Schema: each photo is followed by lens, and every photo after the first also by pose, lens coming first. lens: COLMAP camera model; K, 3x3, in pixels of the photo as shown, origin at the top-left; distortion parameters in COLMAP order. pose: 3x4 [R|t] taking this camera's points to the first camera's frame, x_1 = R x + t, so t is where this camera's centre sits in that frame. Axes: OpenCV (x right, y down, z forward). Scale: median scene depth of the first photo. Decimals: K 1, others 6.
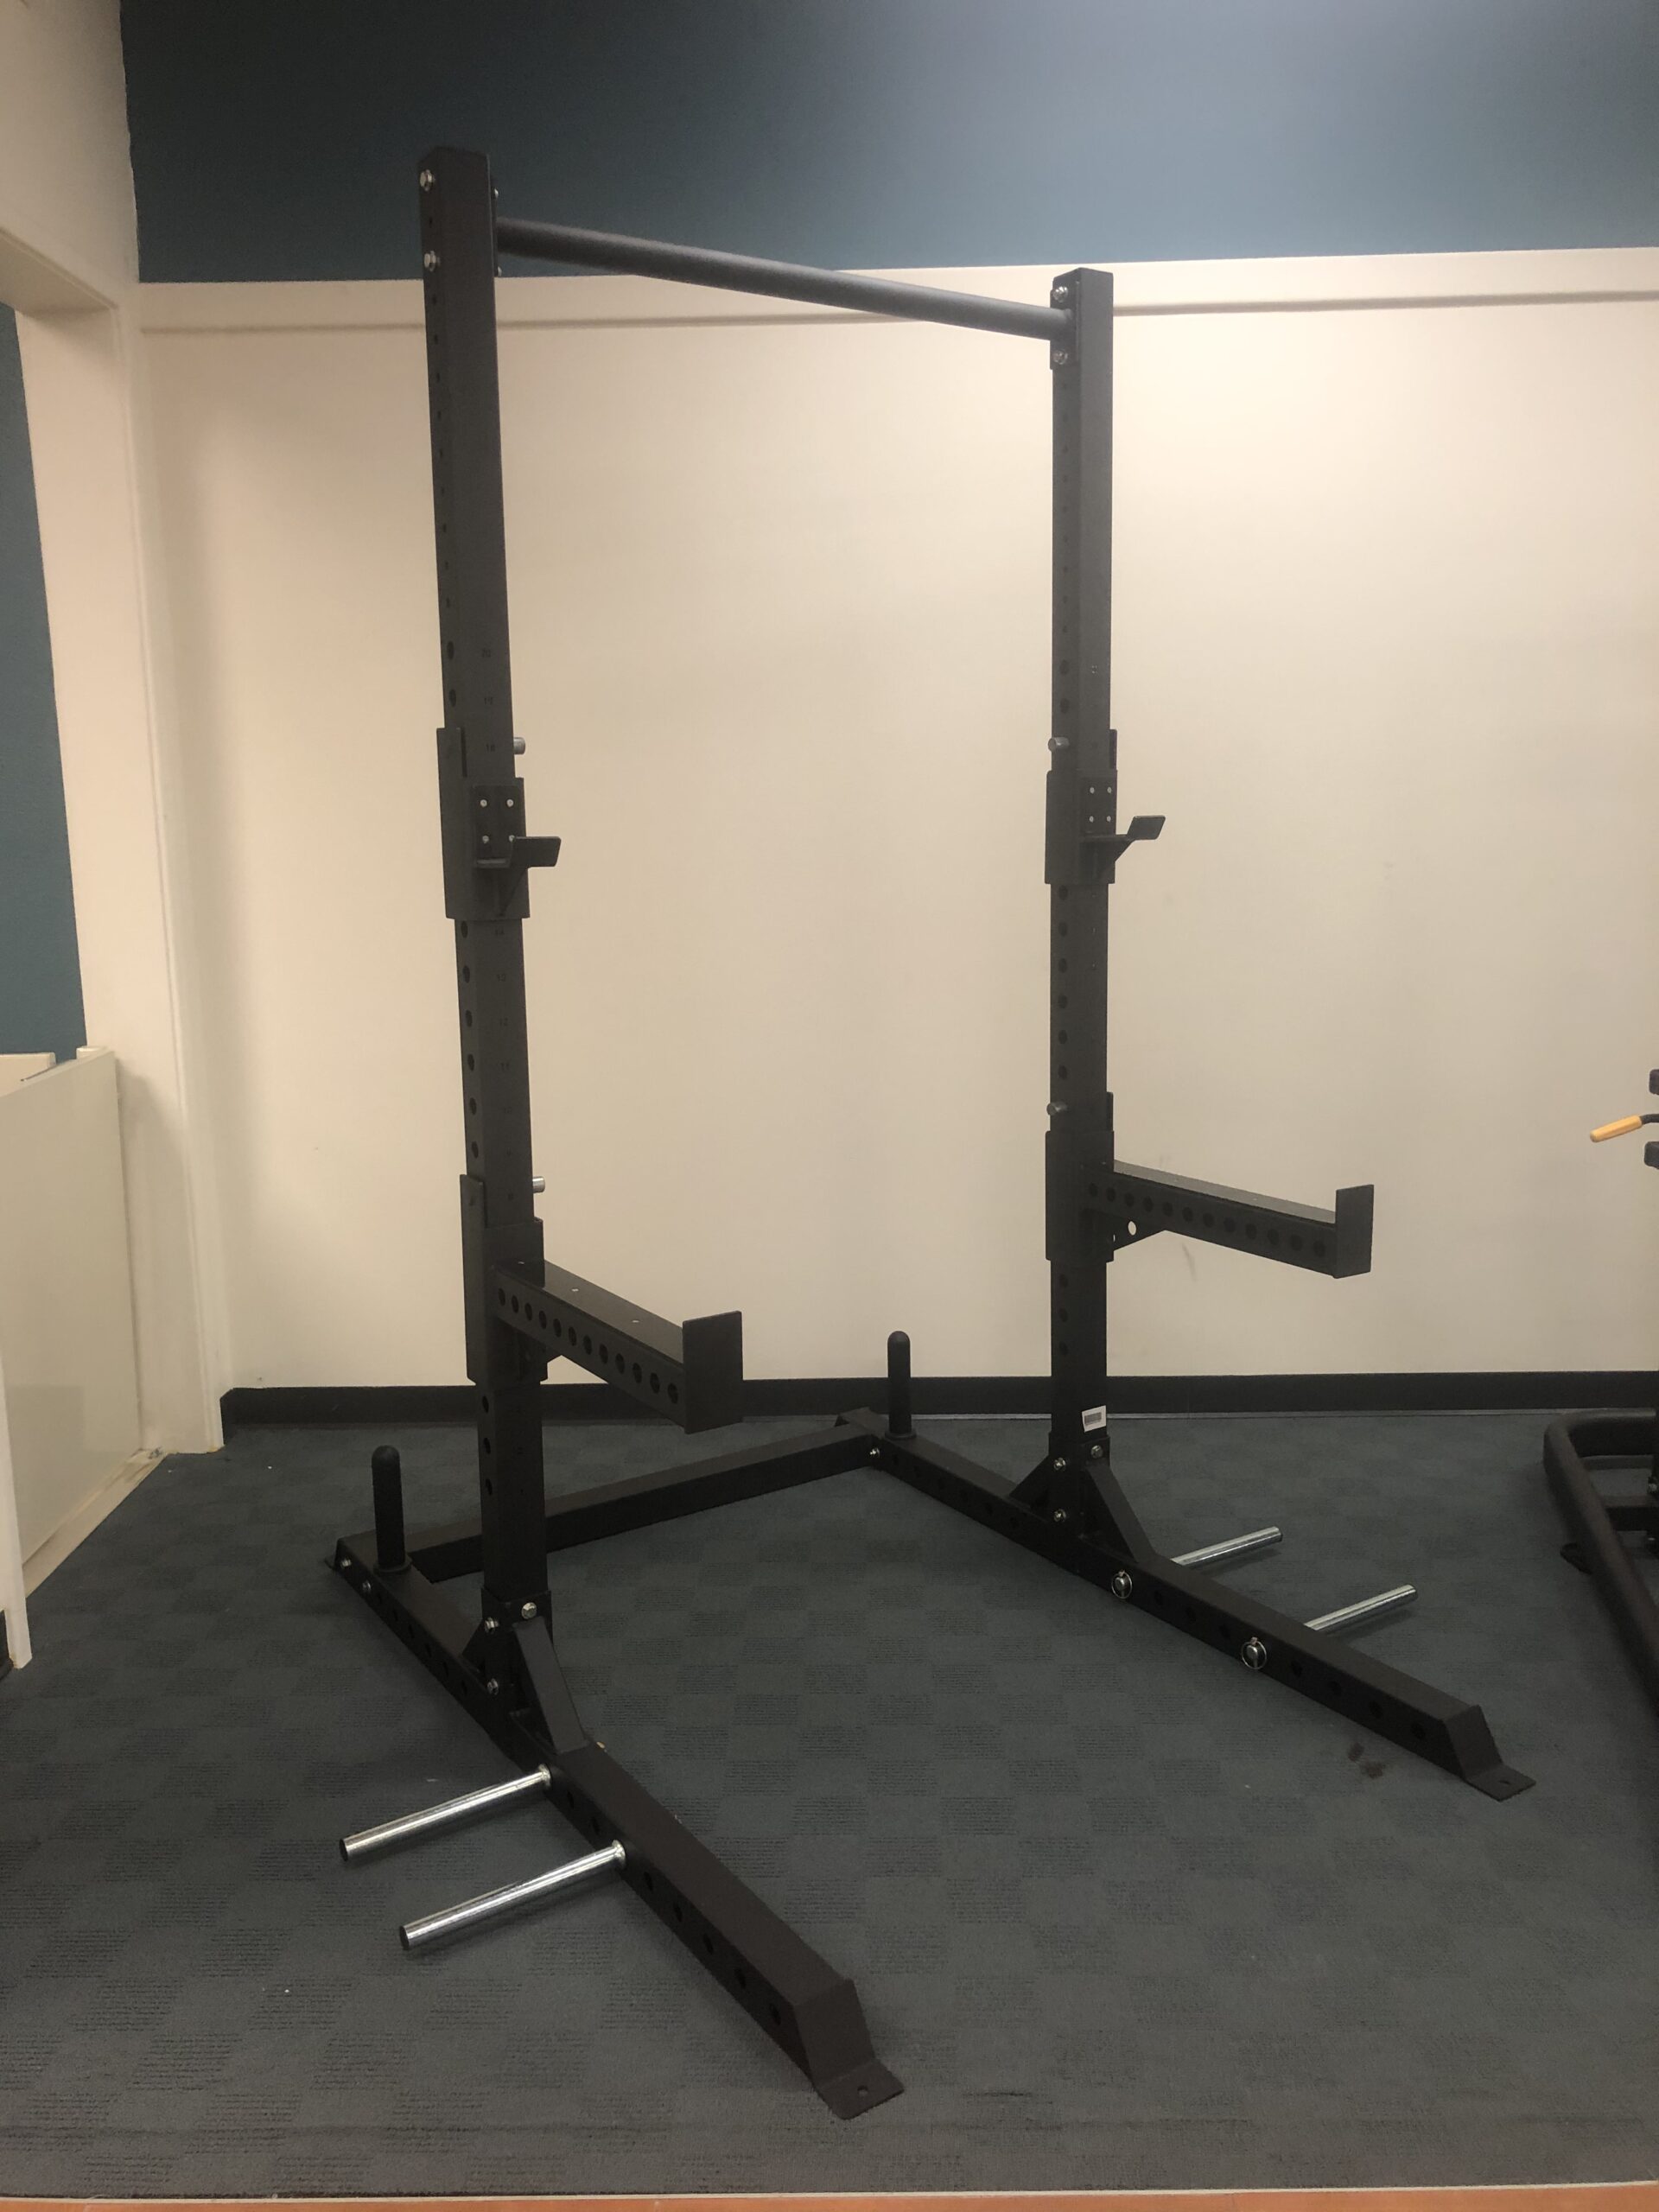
lens RADIAL K [[1845.4, 0, 826.8], [0, 1845.4, 1101.1], [0, 0, 1]] dist [0.038944, -0.058698]
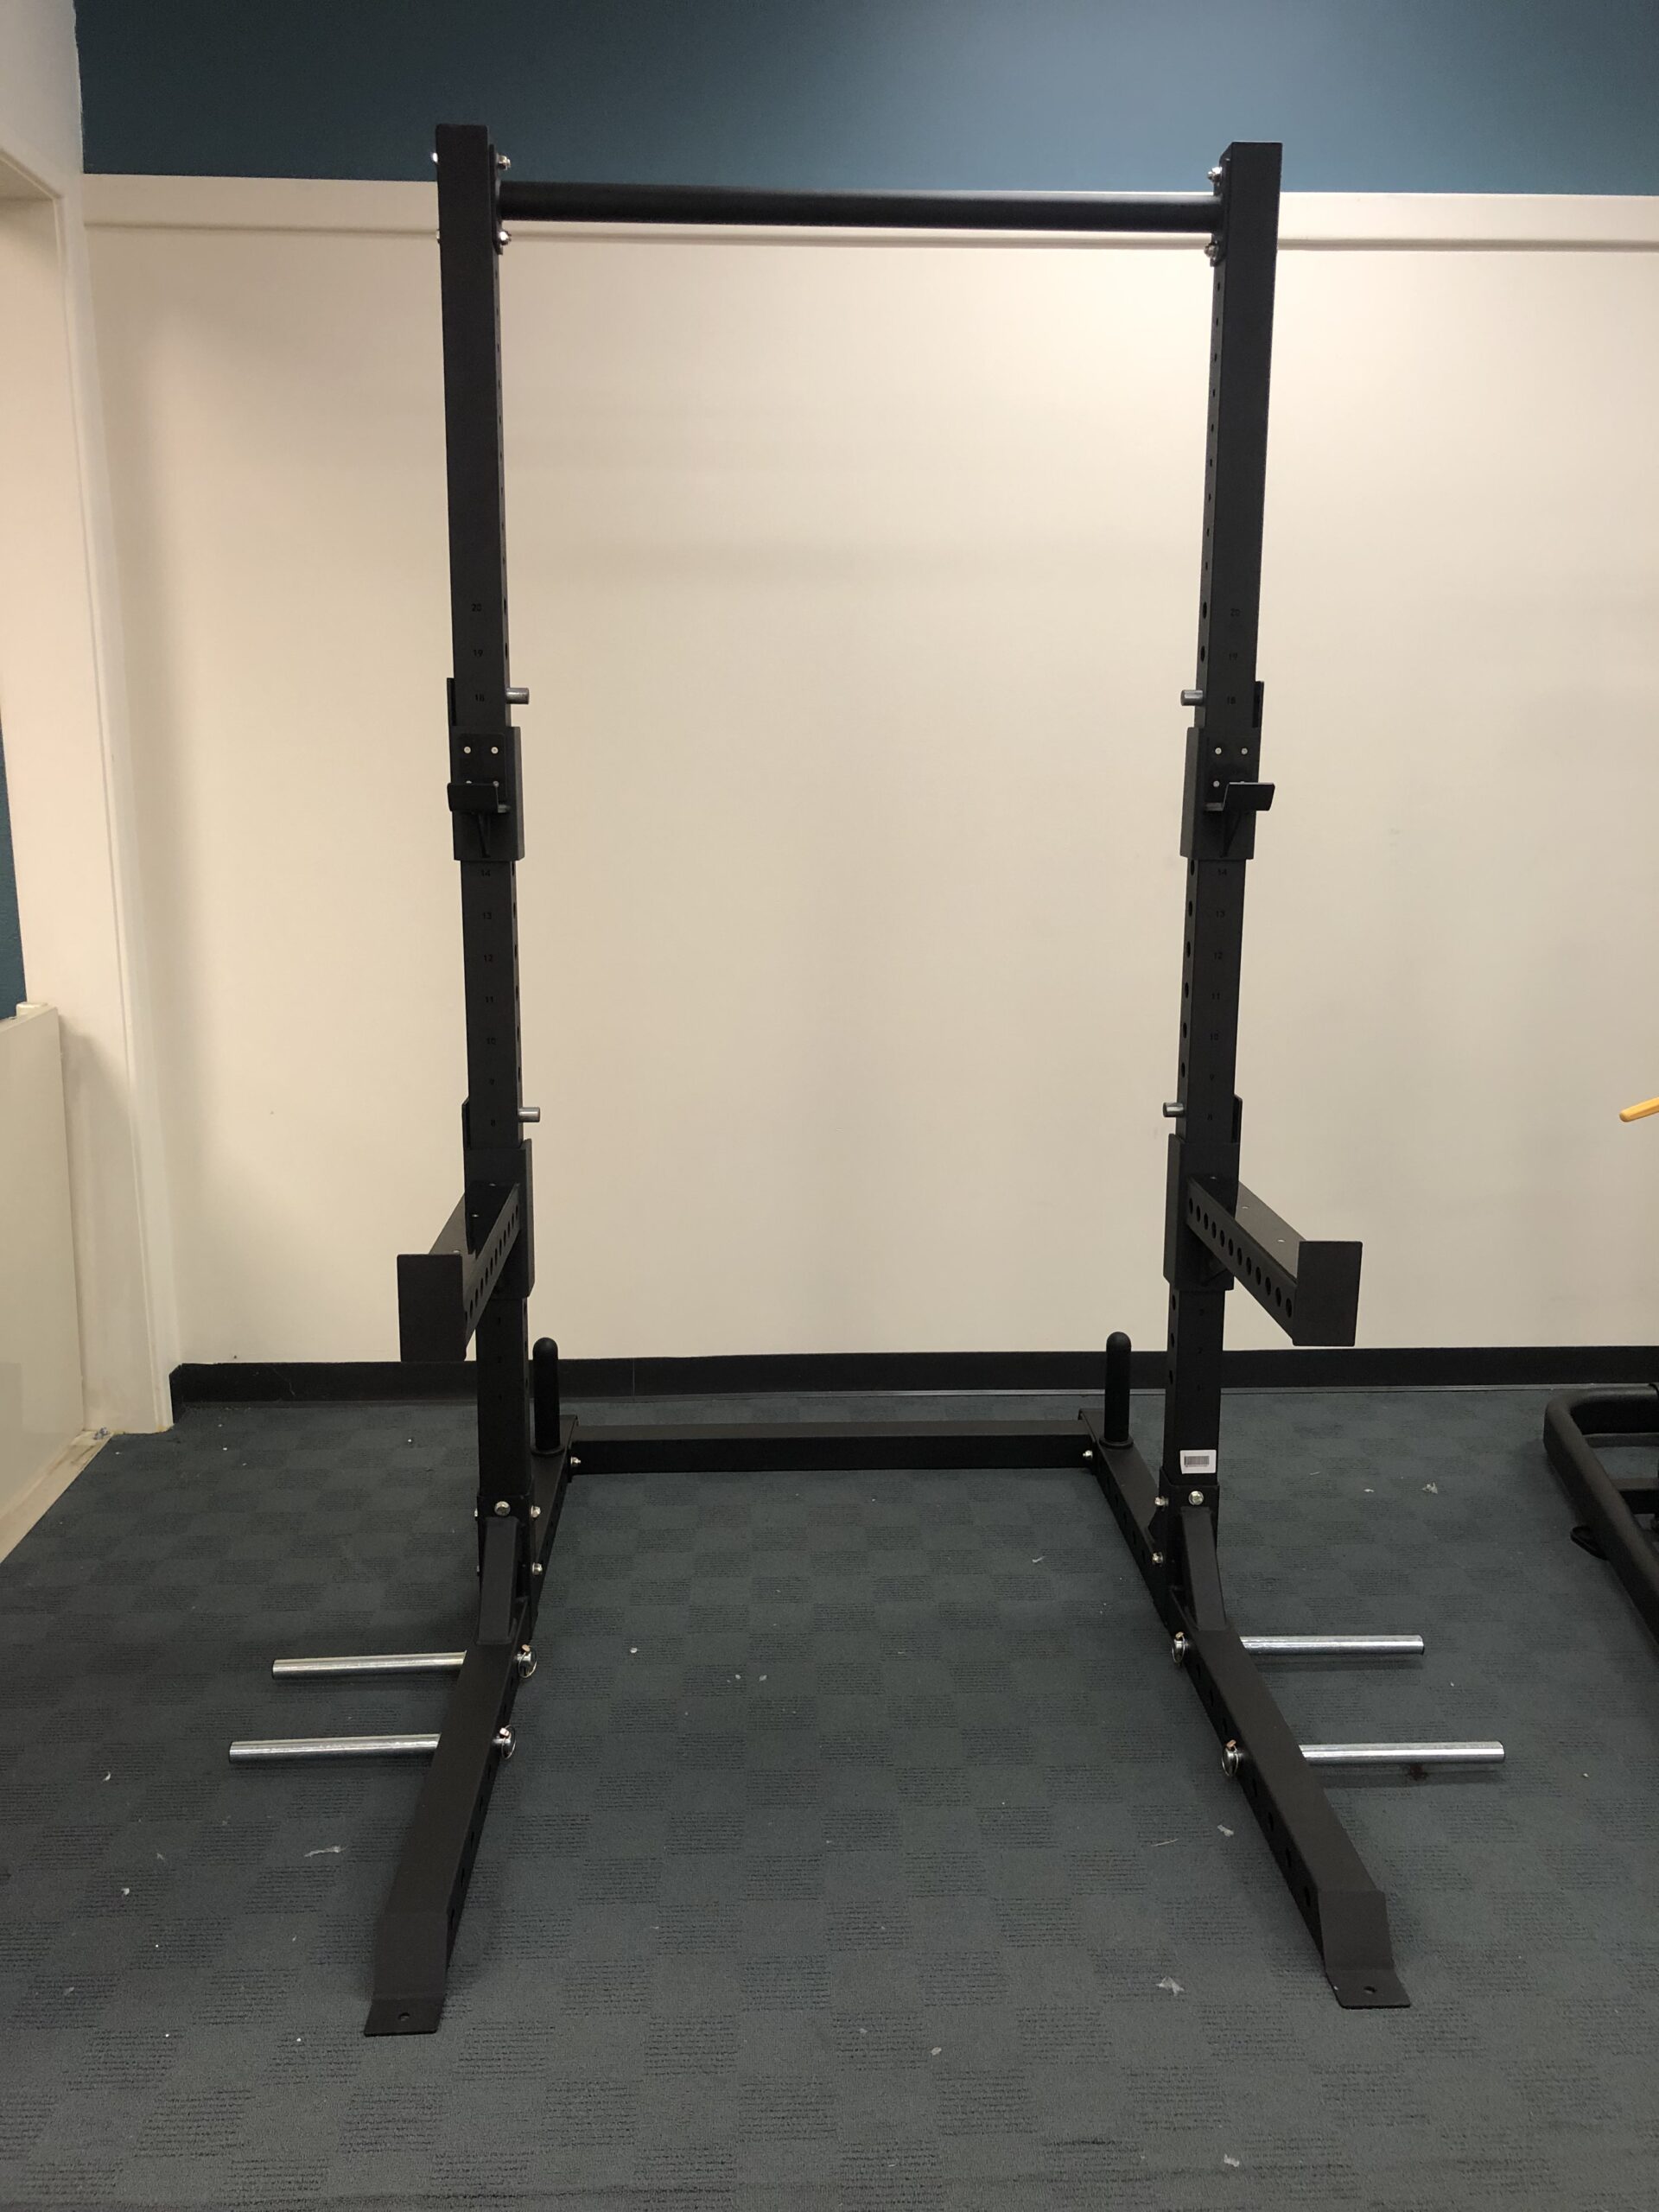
lens RADIAL K [[1834.9, 0, 836.7], [0, 1834.9, 1112.9], [0, 0, 1]] dist [0.039269, -0.056065]
pose [[0.998183, 0.007654, 0.059767, -0.052475], [-0.009596, 0.999433, 0.032279, -0.008688], [-0.059486, -0.032794, 0.997690, 0.052435]]
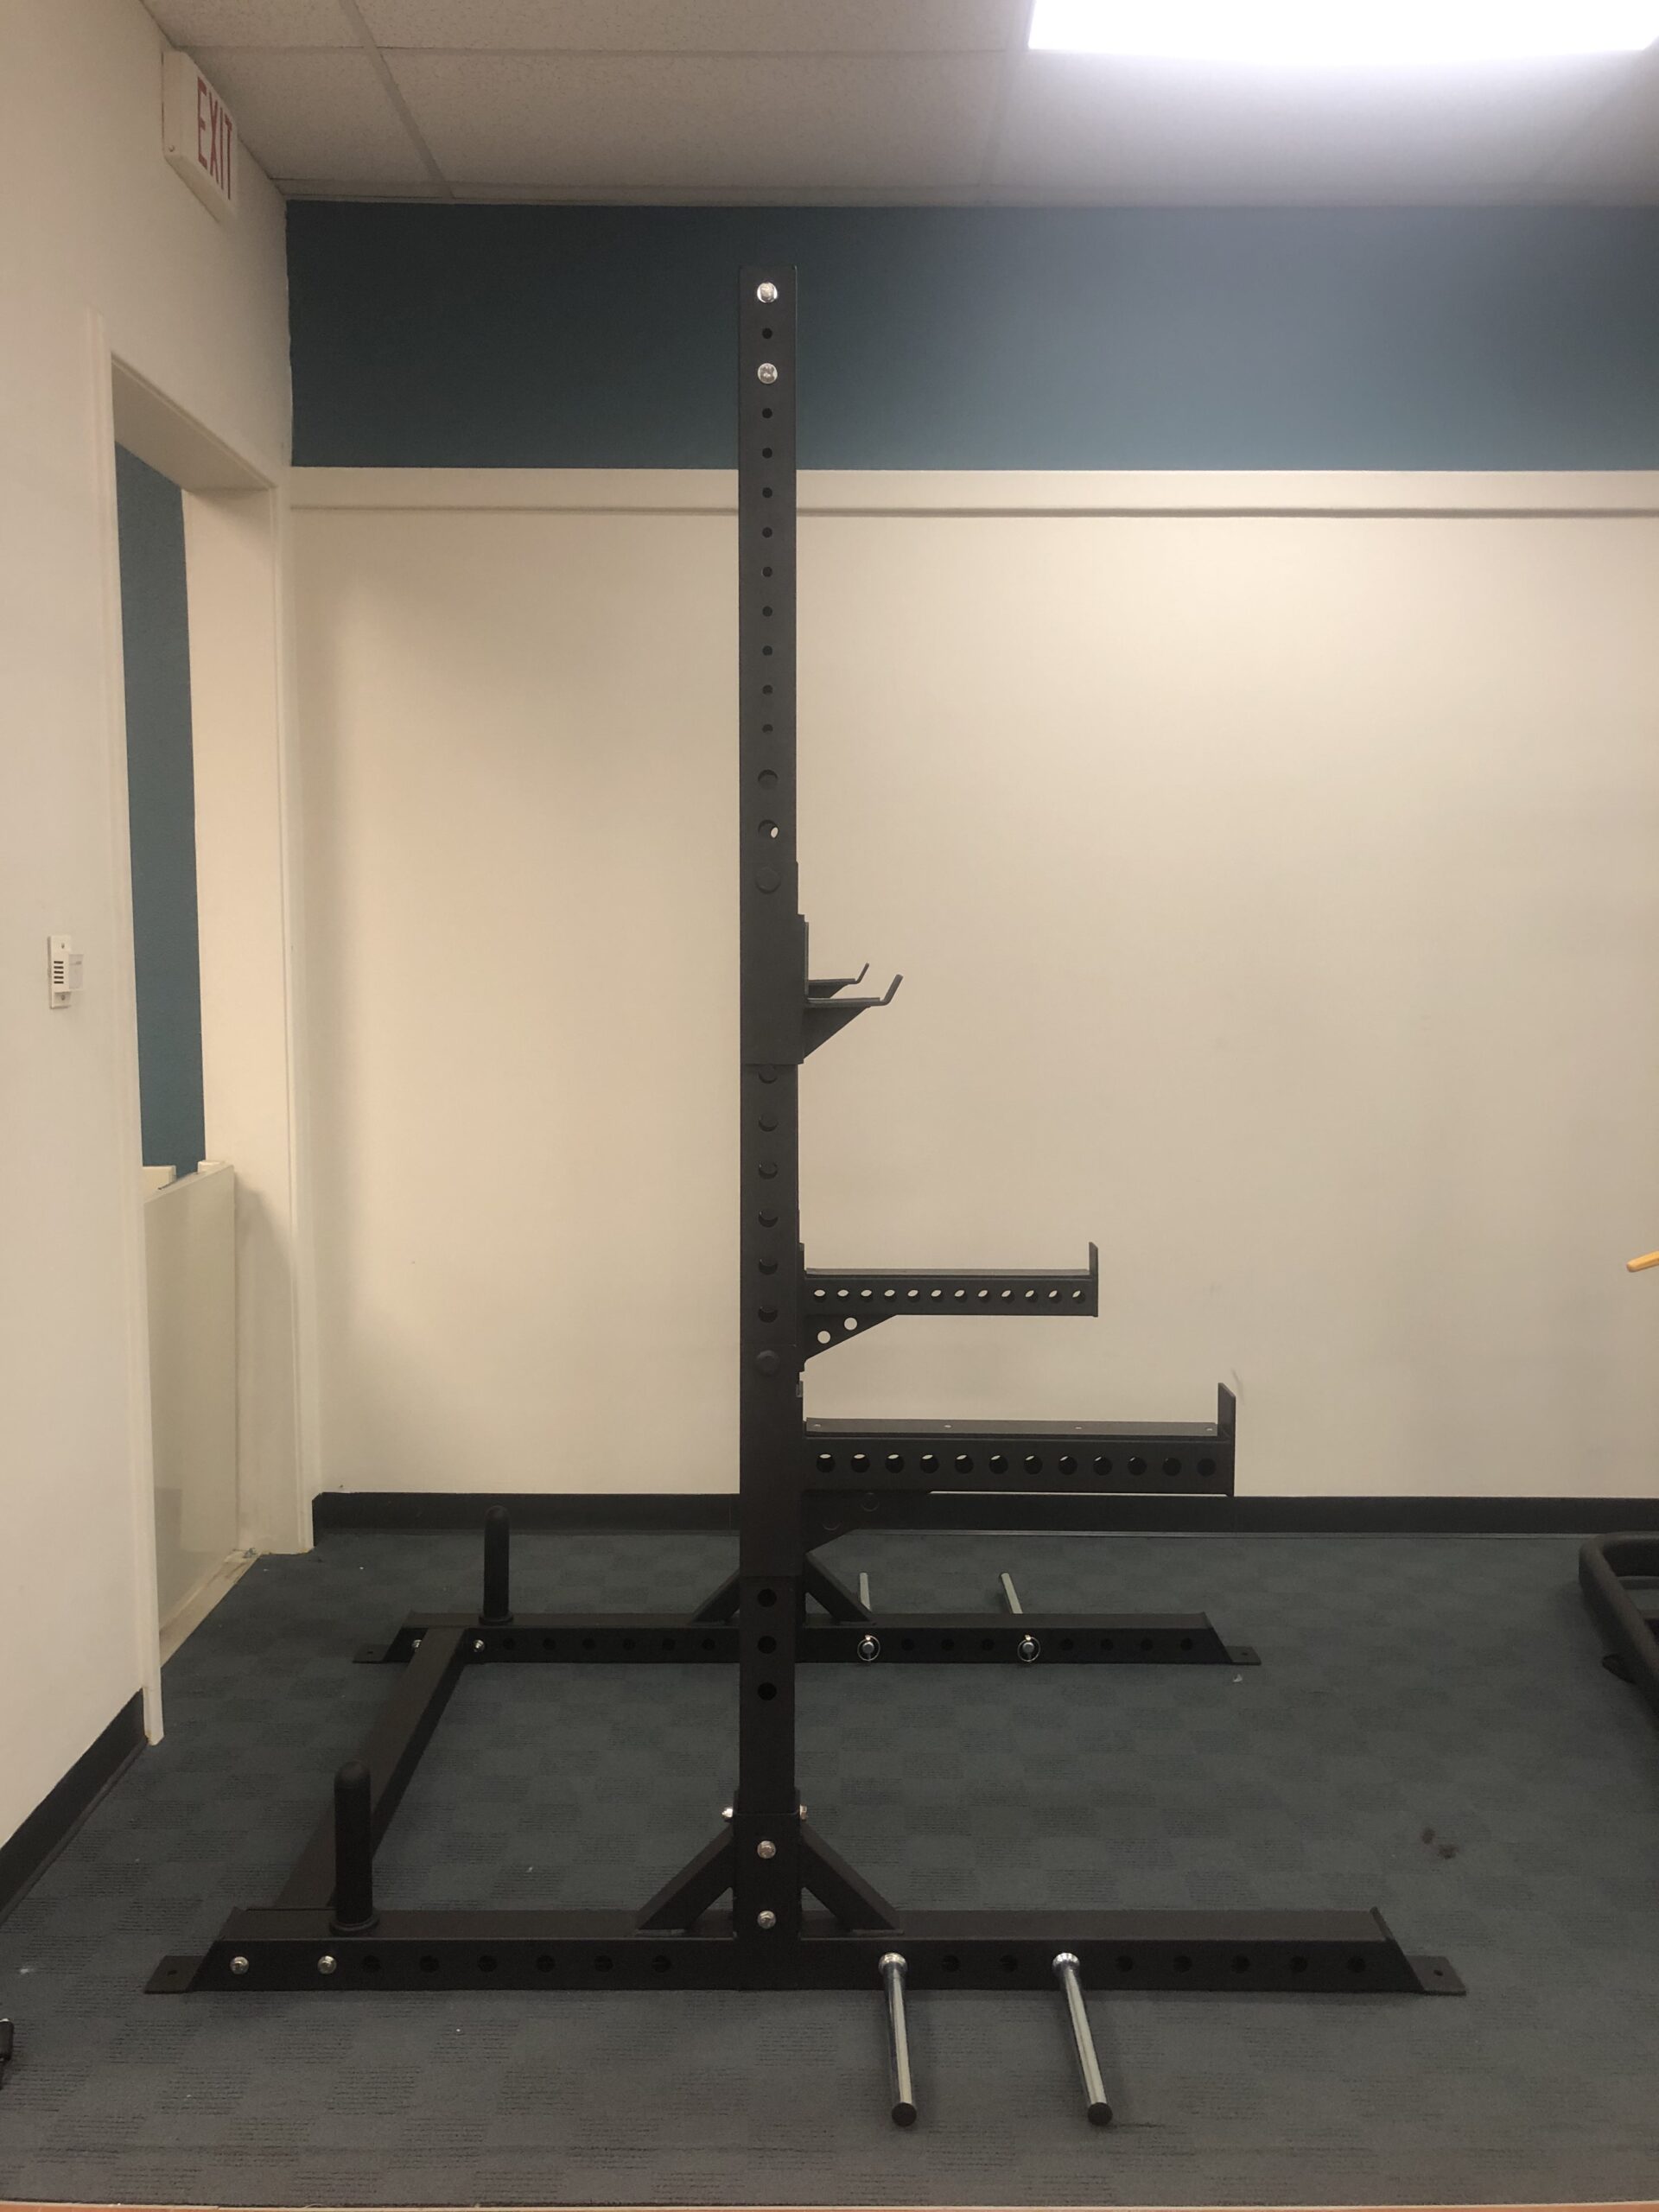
lens RADIAL K [[1849.8, 0, 830.1], [0, 1849.8, 1103.7], [0, 0, 1]] dist [0.019583, -0.000832]
pose [[0.999687, 0.020138, 0.014828, -0.065760], [-0.018887, 0.996604, -0.080153, 0.018150], [-0.016392, 0.079848, 0.996672, -0.074462]]
